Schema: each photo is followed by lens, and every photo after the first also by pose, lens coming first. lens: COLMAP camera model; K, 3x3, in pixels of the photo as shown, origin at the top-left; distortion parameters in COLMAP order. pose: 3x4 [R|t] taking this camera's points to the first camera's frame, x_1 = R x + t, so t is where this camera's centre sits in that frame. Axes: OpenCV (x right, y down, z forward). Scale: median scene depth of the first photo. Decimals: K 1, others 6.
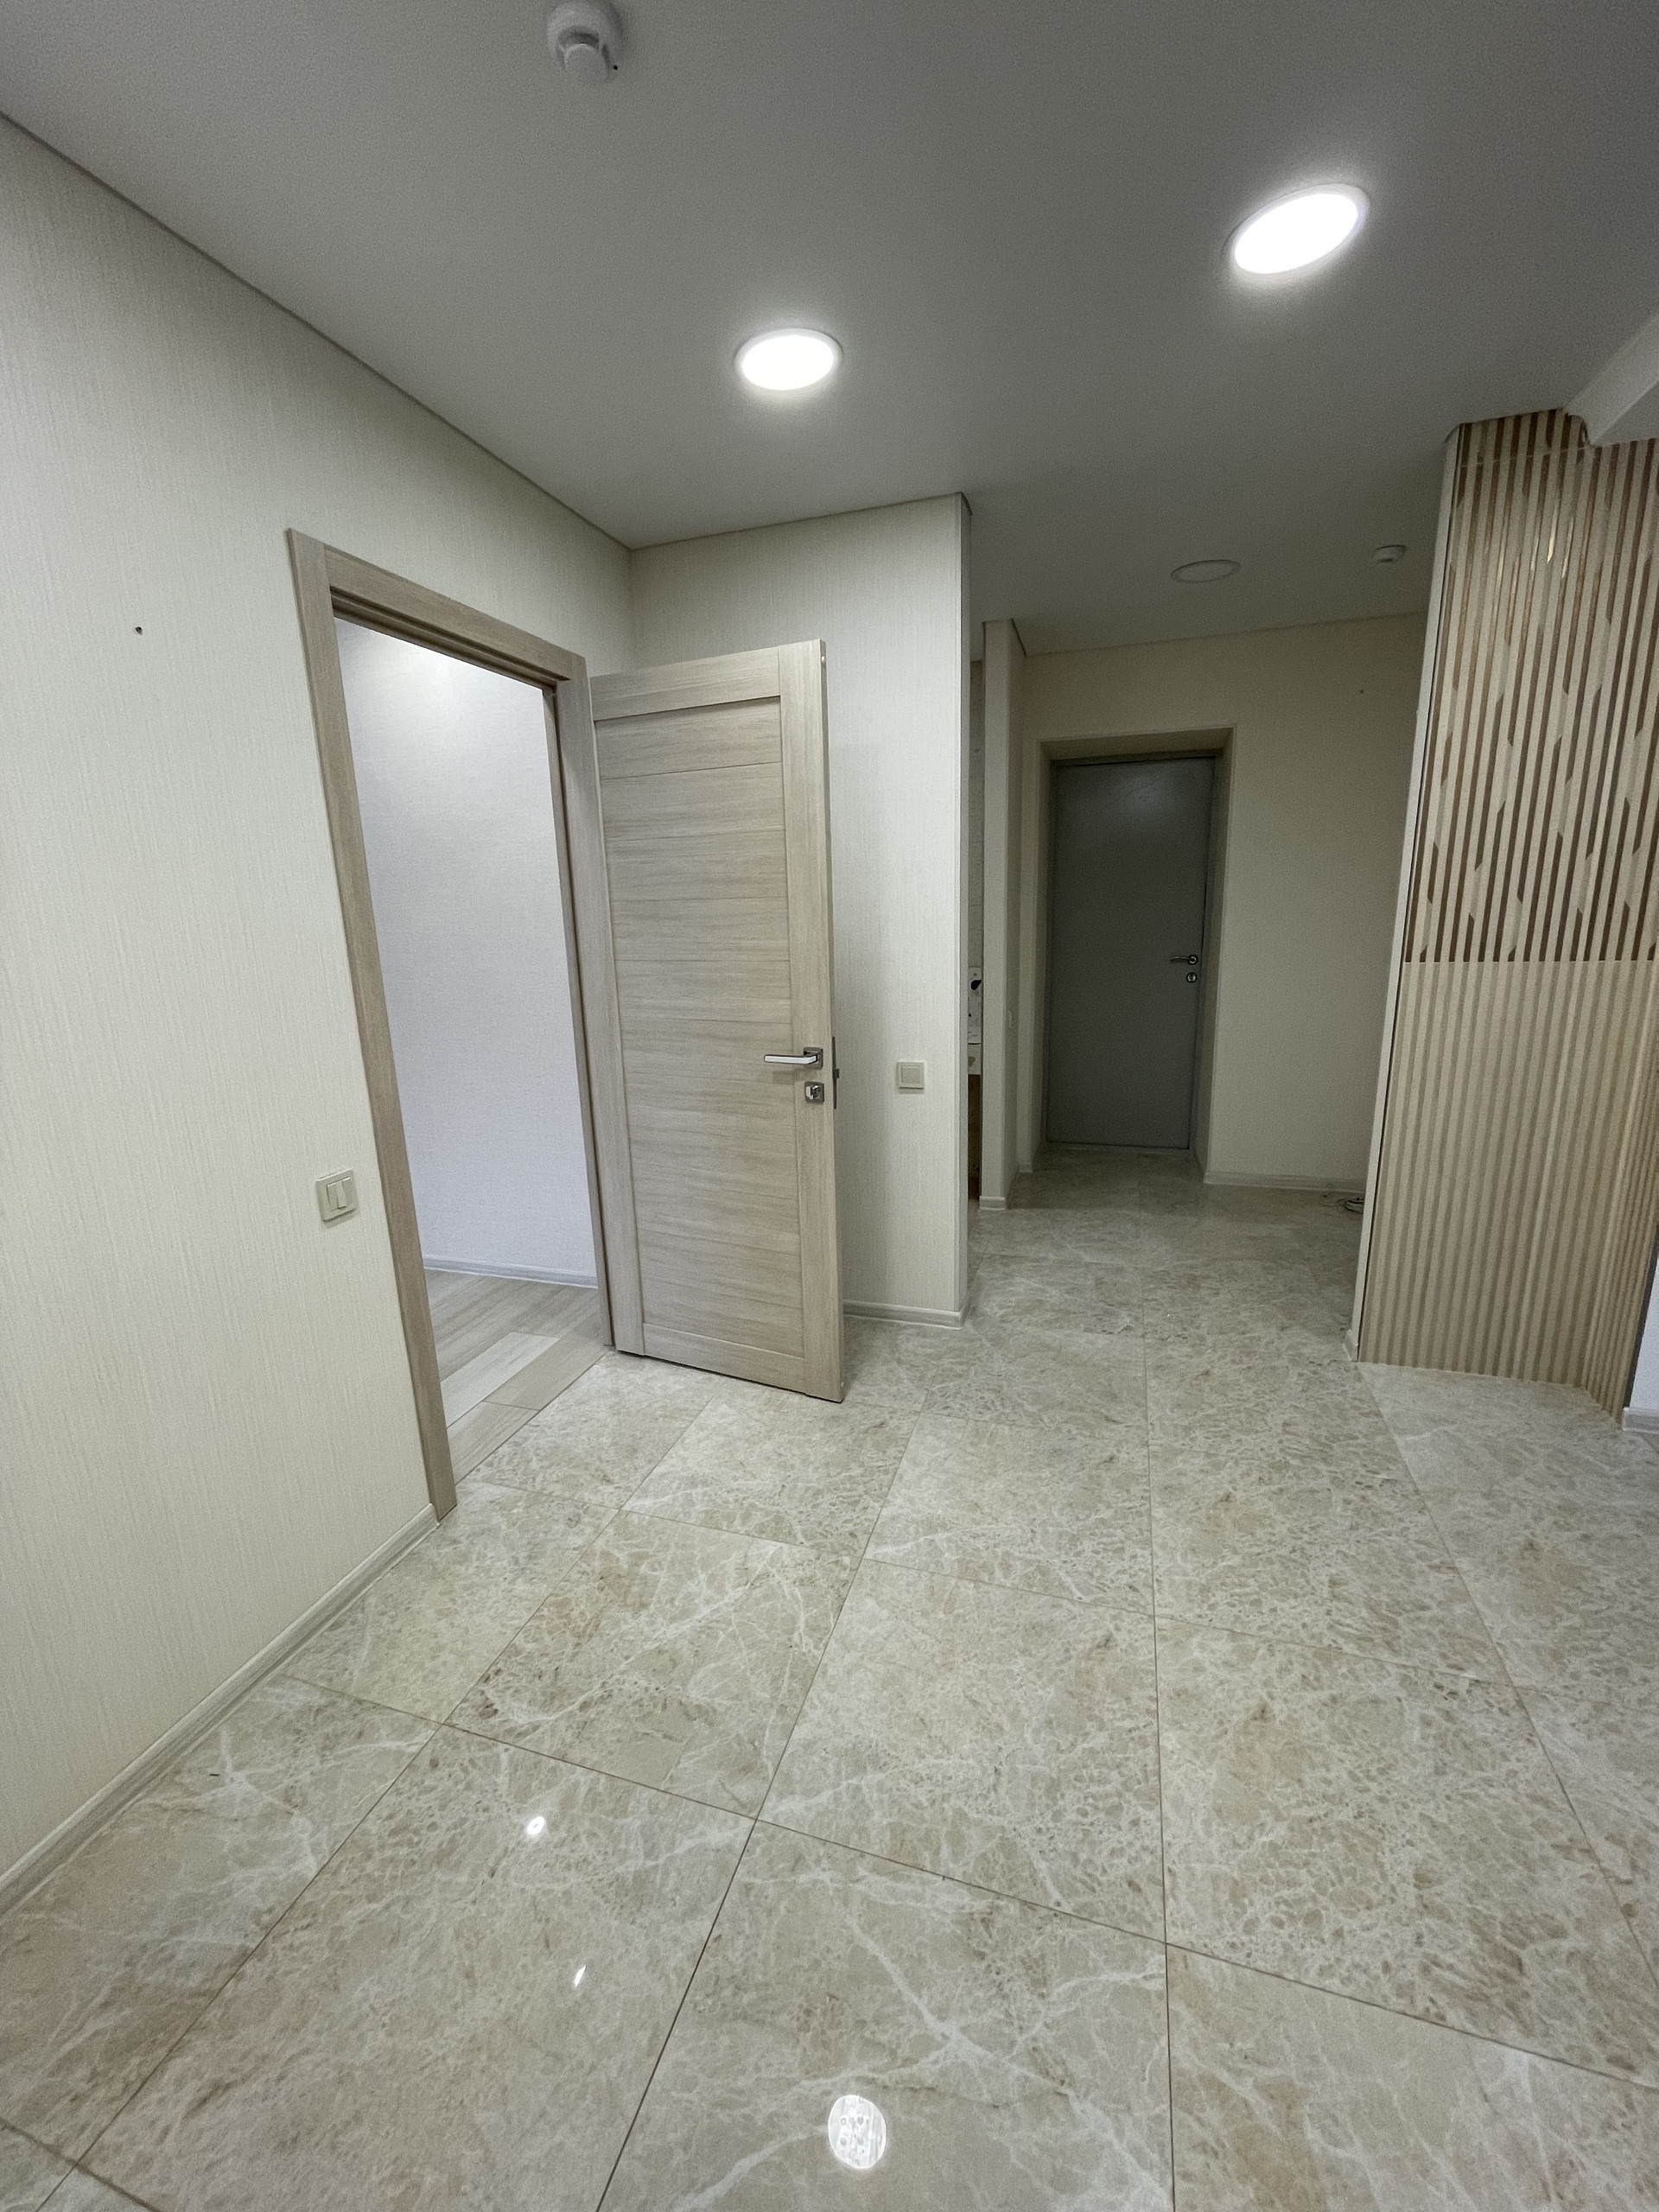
lens RADIAL K [[895.5, 0, 829.4], [0, 895.5, 1107.0], [0, 0, 1]] dist [-0.002864, -0.000189]
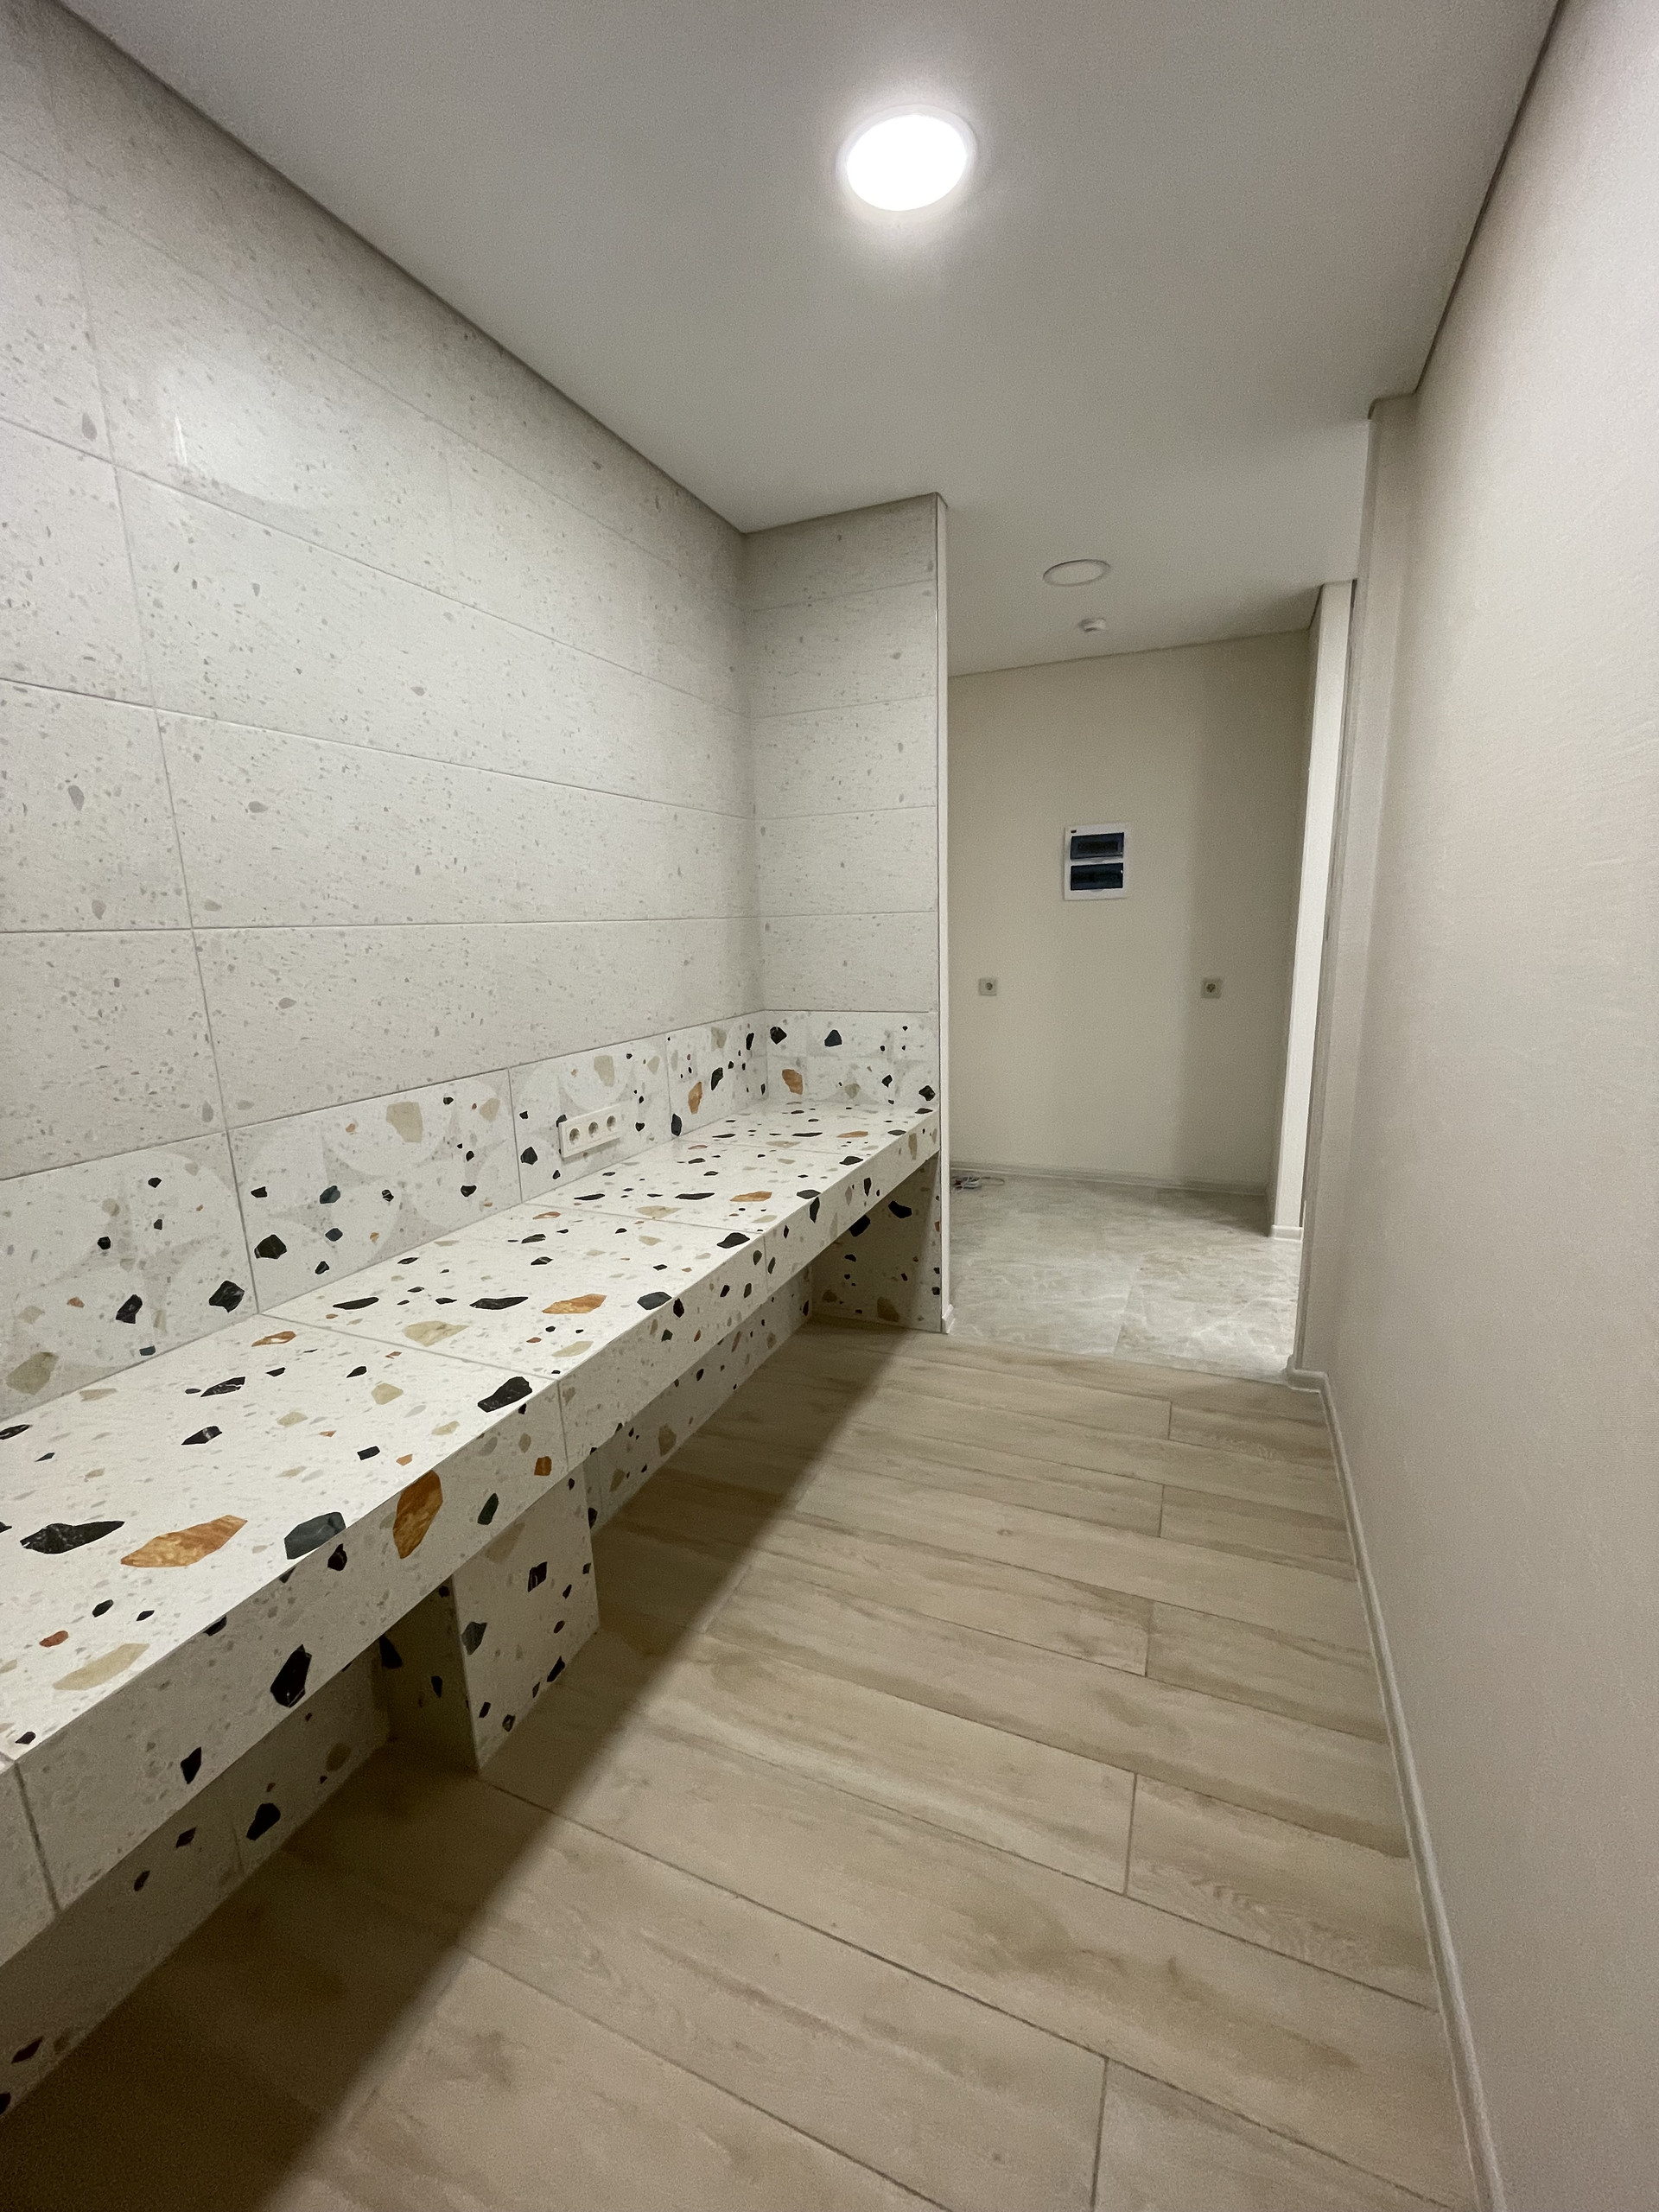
lens RADIAL K [[895.5, 0, 825.1], [0, 895.5, 1111.6], [0, 0, 1]] dist [-0.002864, -0.000189]
pose [[0.100847, -0.184539, 0.977638, -1.048287], [0.247577, 0.956391, 0.154991, -0.394514], [-0.963606, 0.226410, 0.142137, 1.962482]]
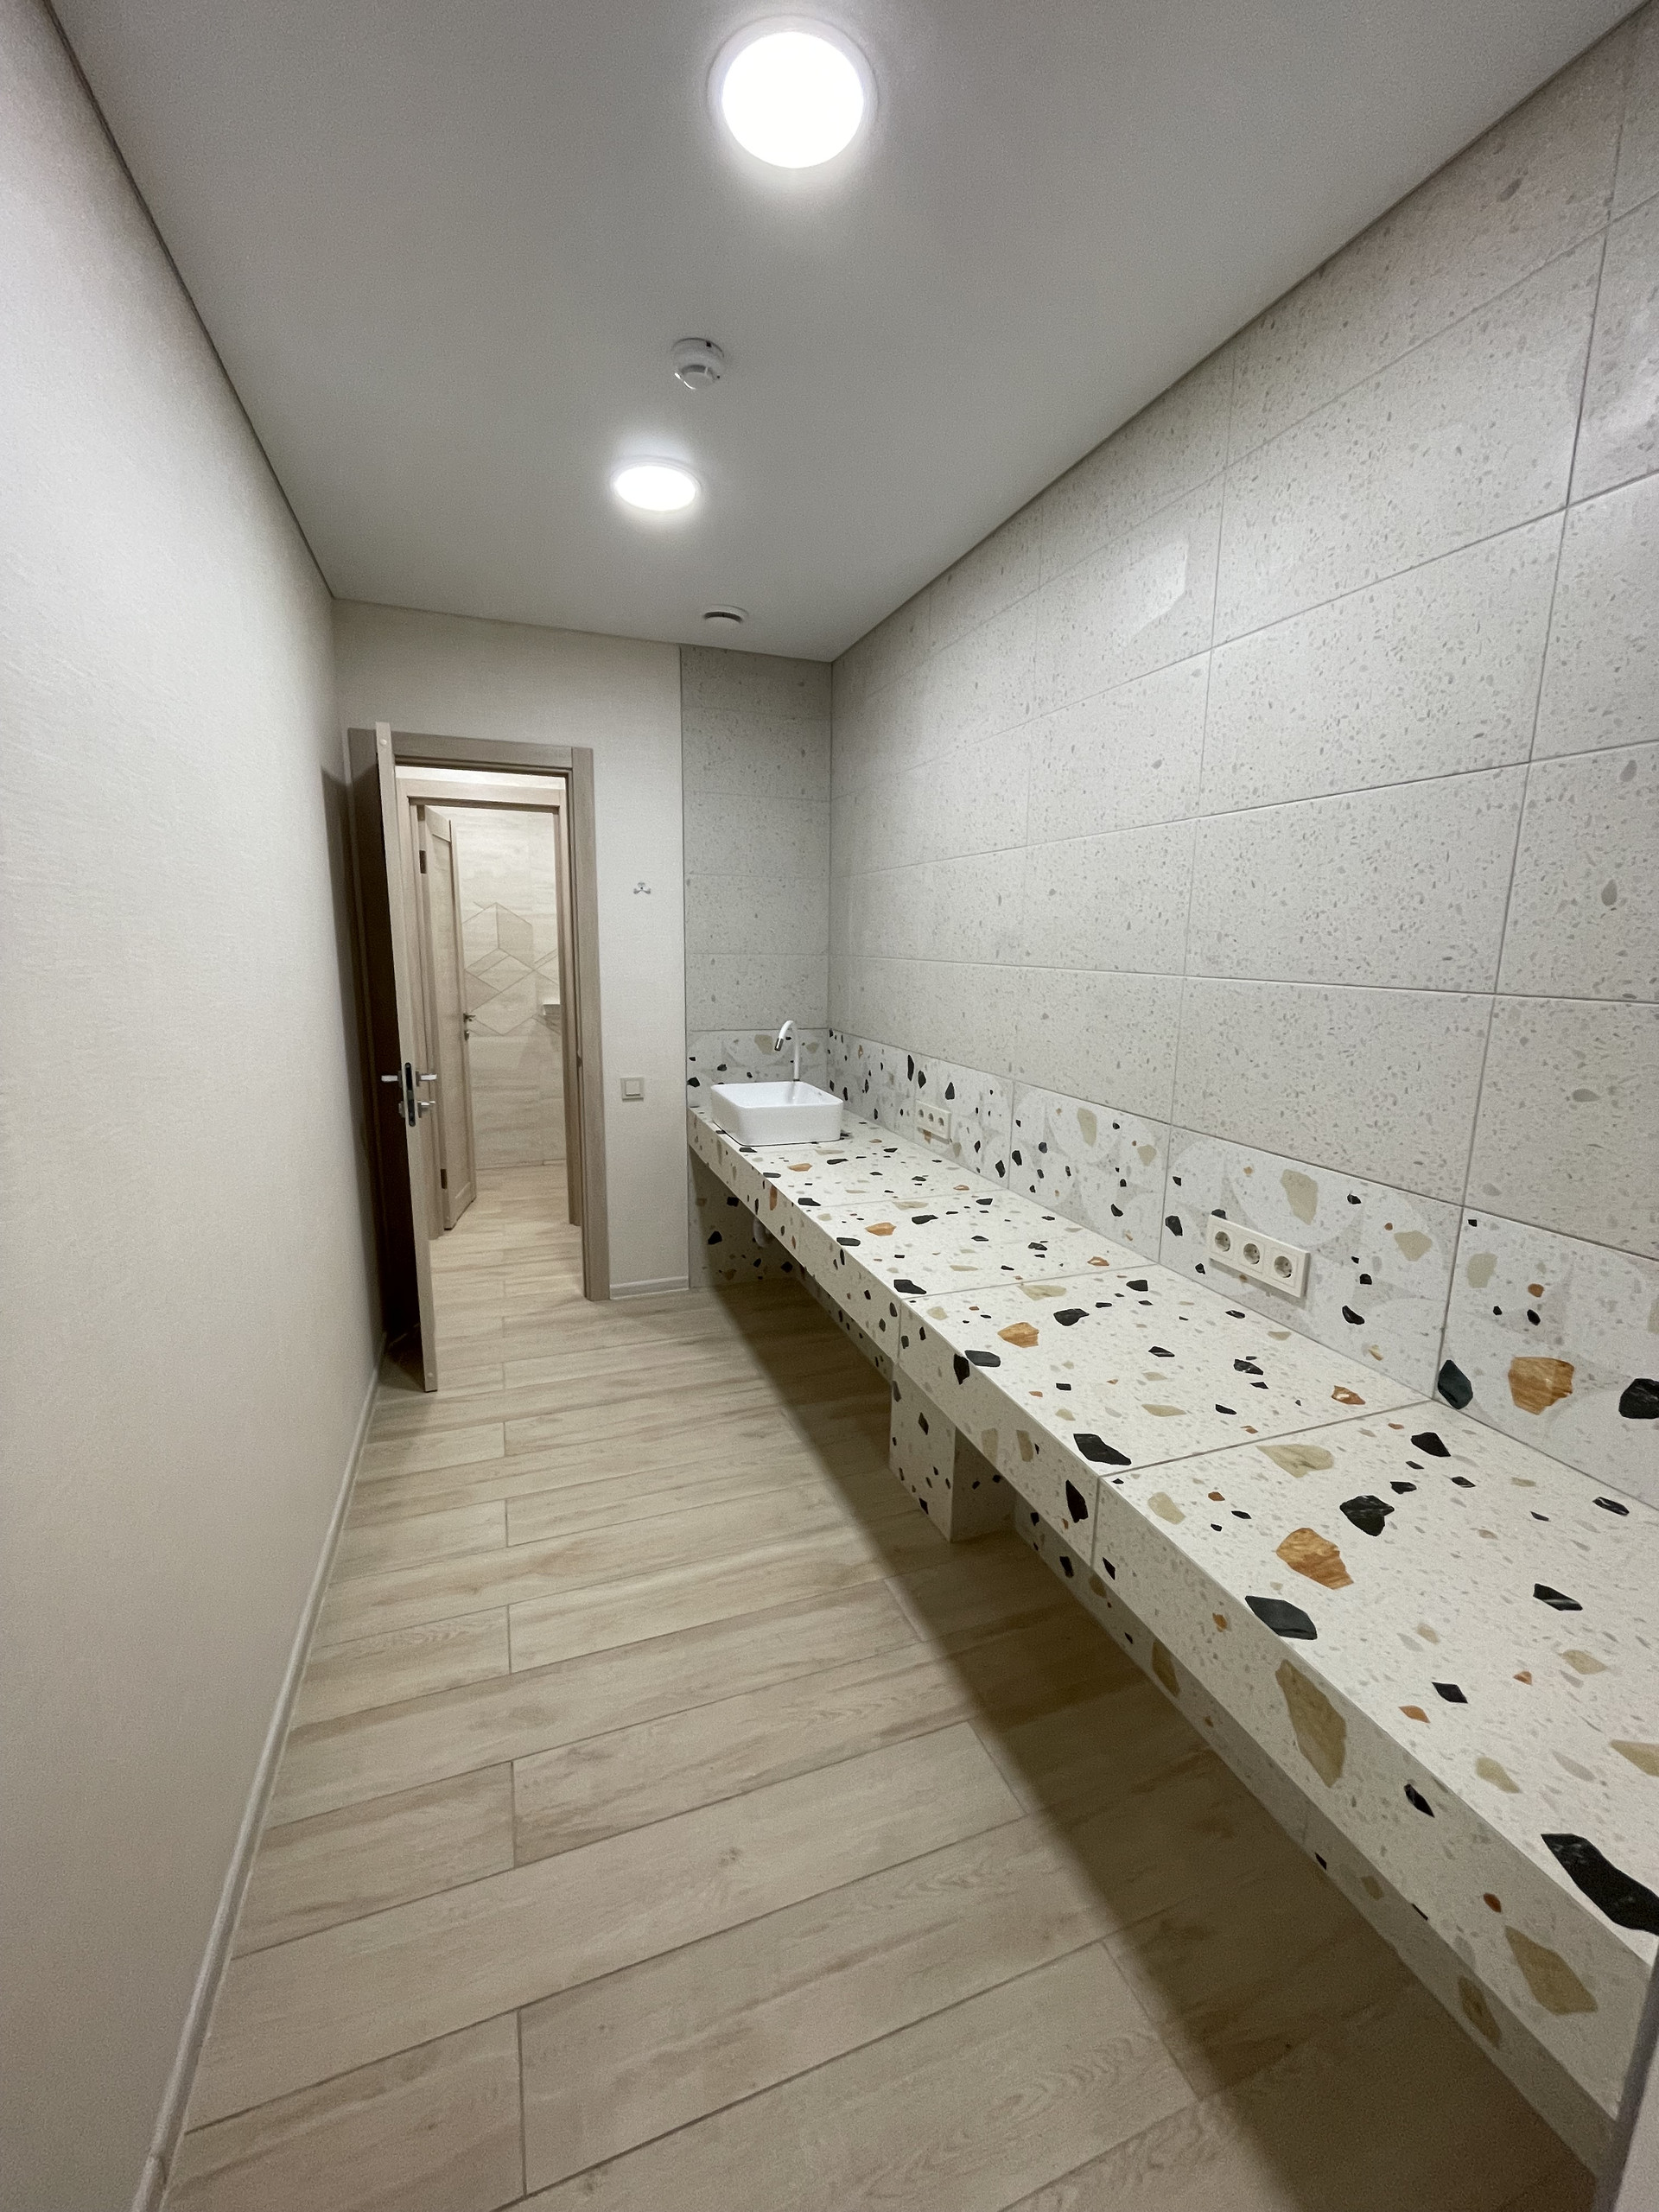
lens RADIAL K [[895.5, 0, 830.7], [0, 895.5, 1112.4], [0, 0, 1]] dist [-0.002864, -0.000189]
pose [[0.612370, 0.183779, -0.768914, 0.344123], [-0.205971, 0.976104, 0.069262, -0.378987], [0.763269, 0.115960, 0.635590, 1.562739]]
